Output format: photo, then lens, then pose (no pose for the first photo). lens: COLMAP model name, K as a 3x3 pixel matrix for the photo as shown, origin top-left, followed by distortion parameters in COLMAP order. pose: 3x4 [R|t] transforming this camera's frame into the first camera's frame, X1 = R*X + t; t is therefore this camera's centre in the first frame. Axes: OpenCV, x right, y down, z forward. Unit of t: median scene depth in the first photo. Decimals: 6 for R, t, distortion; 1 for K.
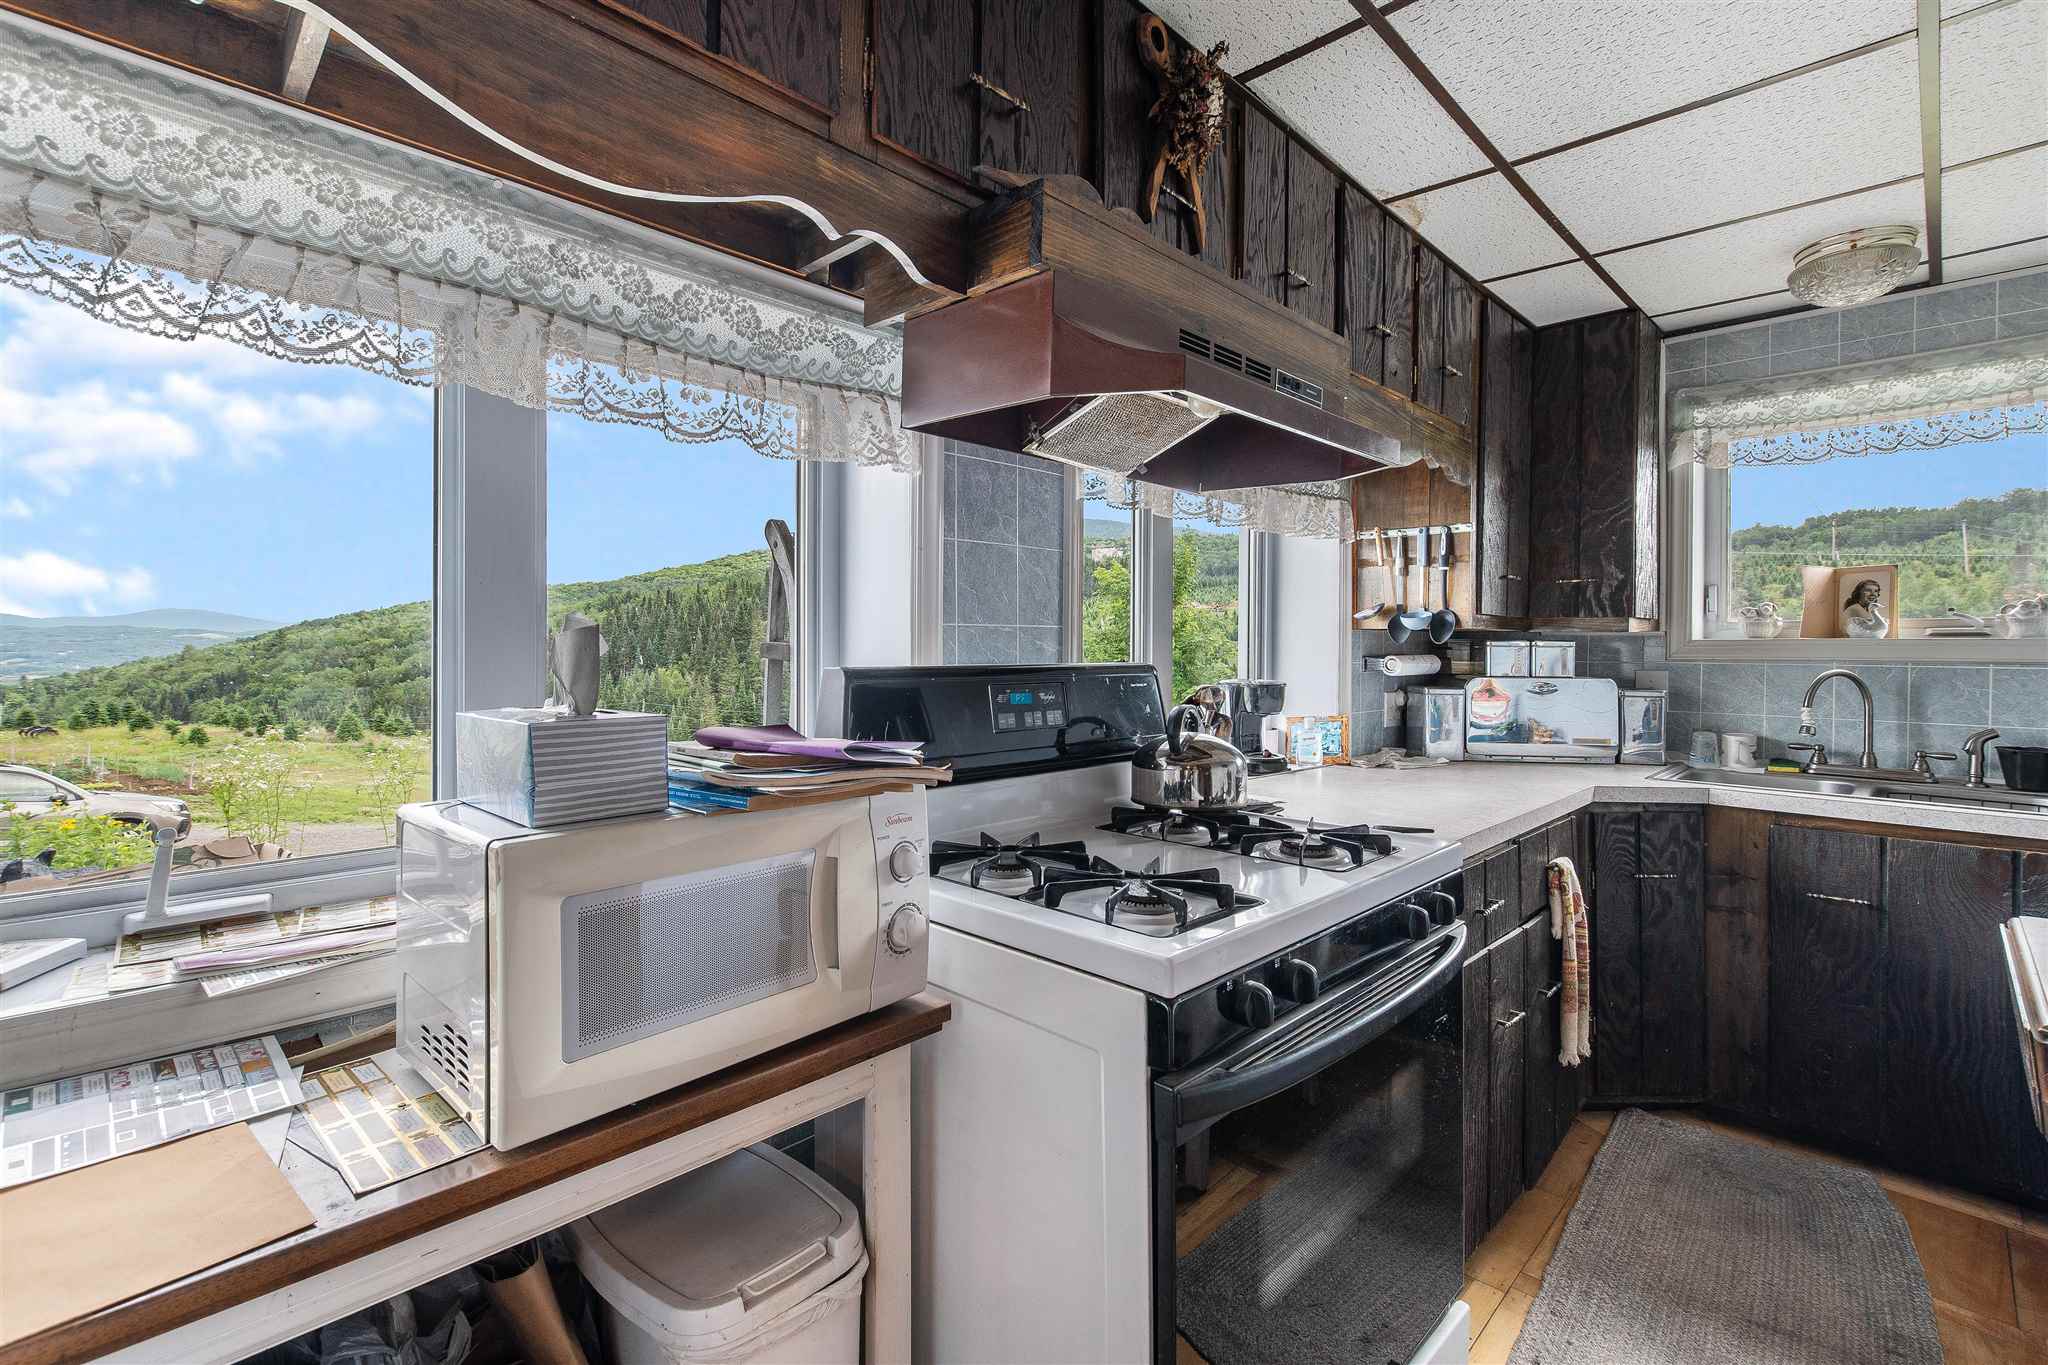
lens RADIAL K [[919.7, 0, 1017.7], [0, 919.7, 651.0], [0, 0, 1]] dist [0.017001, -0.007730]
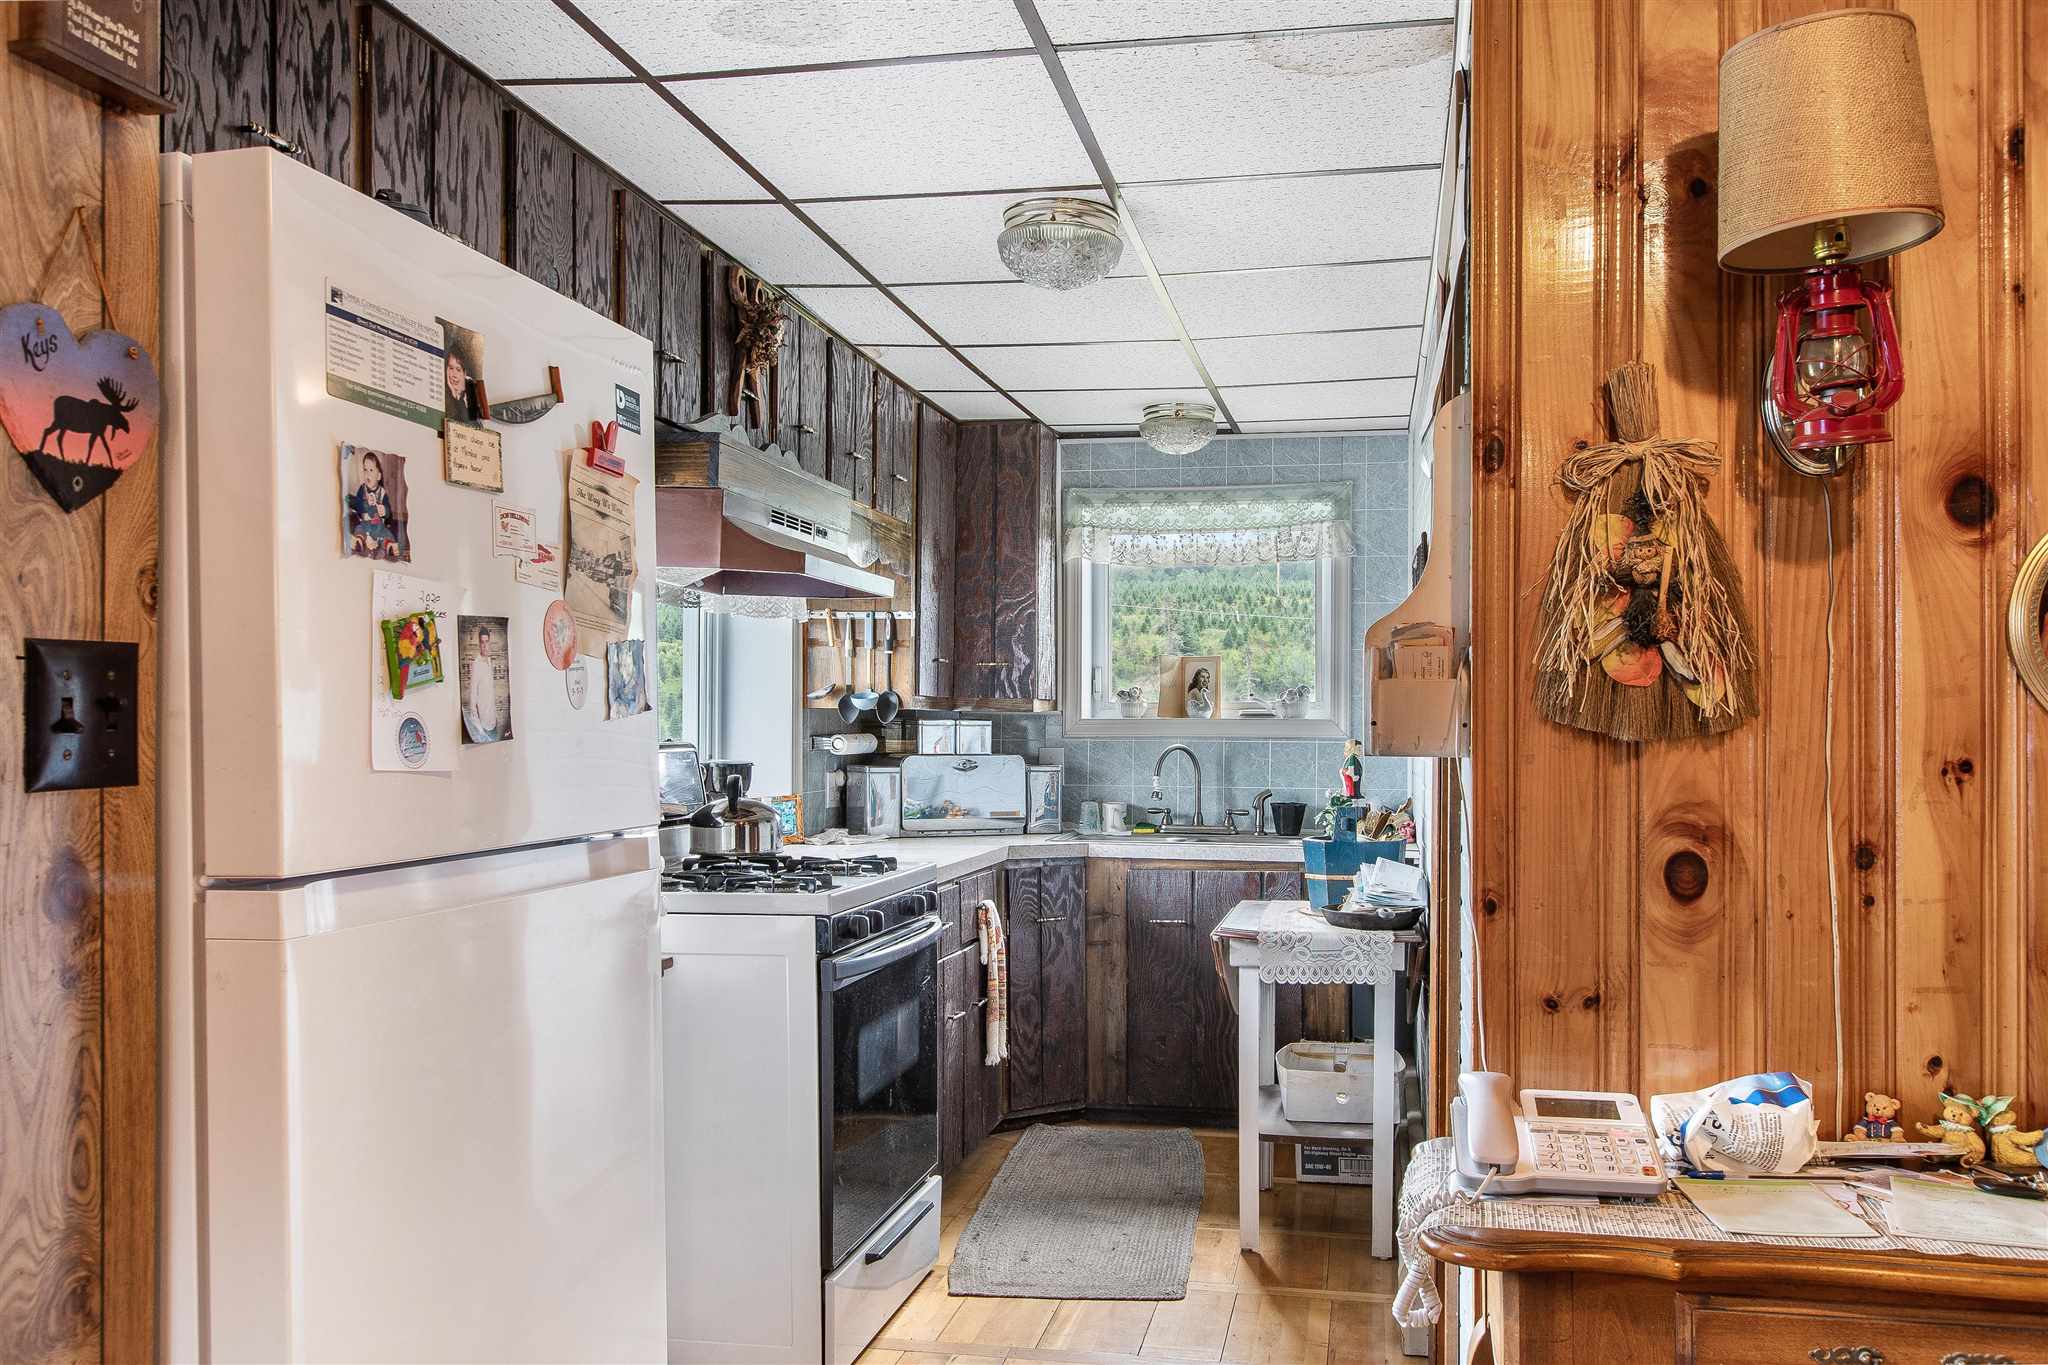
lens RADIAL K [[1737.5, 0, 1023.6], [0, 1737.5, 688.6], [0, 0, 1]] dist [0.000831, -0.000002]
pose [[0.839240, 0.009535, 0.543678, -0.485062], [0.002645, 0.999763, -0.021617, -0.004031], [-0.543755, 0.019580, 0.839015, -0.746712]]
